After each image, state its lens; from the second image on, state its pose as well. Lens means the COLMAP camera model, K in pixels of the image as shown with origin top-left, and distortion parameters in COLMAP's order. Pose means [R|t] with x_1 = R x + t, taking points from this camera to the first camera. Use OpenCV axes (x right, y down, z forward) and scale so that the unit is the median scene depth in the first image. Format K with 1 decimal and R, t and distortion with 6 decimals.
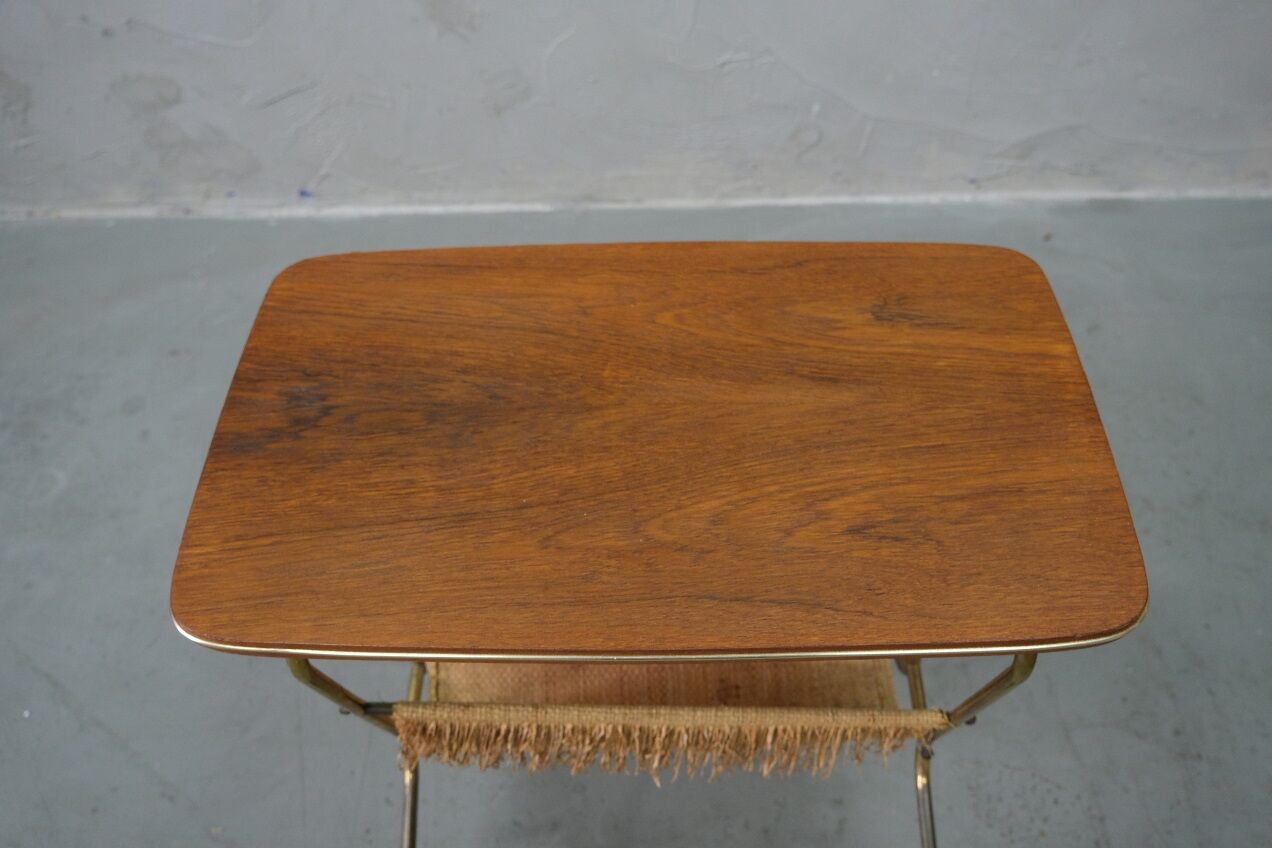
lens RADIAL K [[1210.0, 0, 639.4], [0, 1210.0, 416.8], [0, 0, 1]] dist [-0.000809, 0.014269]
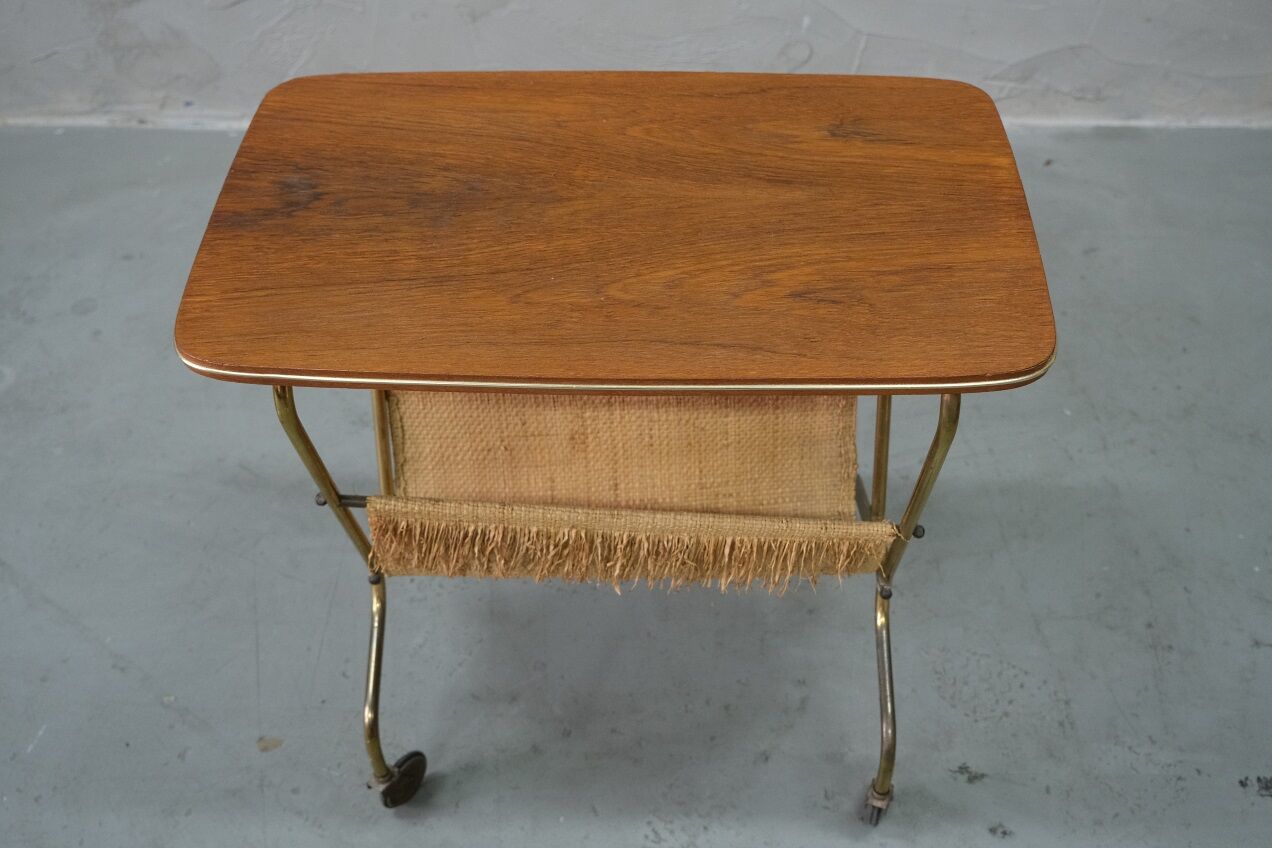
lens RADIAL K [[1438.7, 0, 637.0], [0, 1438.7, 420.7], [0, 0, 1]] dist [0.027597, 0.005212]
pose [[0.999648, 0.026360, -0.002929, 0.035654], [-0.026456, 0.998858, -0.039784, 0.236762], [0.001877, 0.039848, 0.999204, -0.274689]]
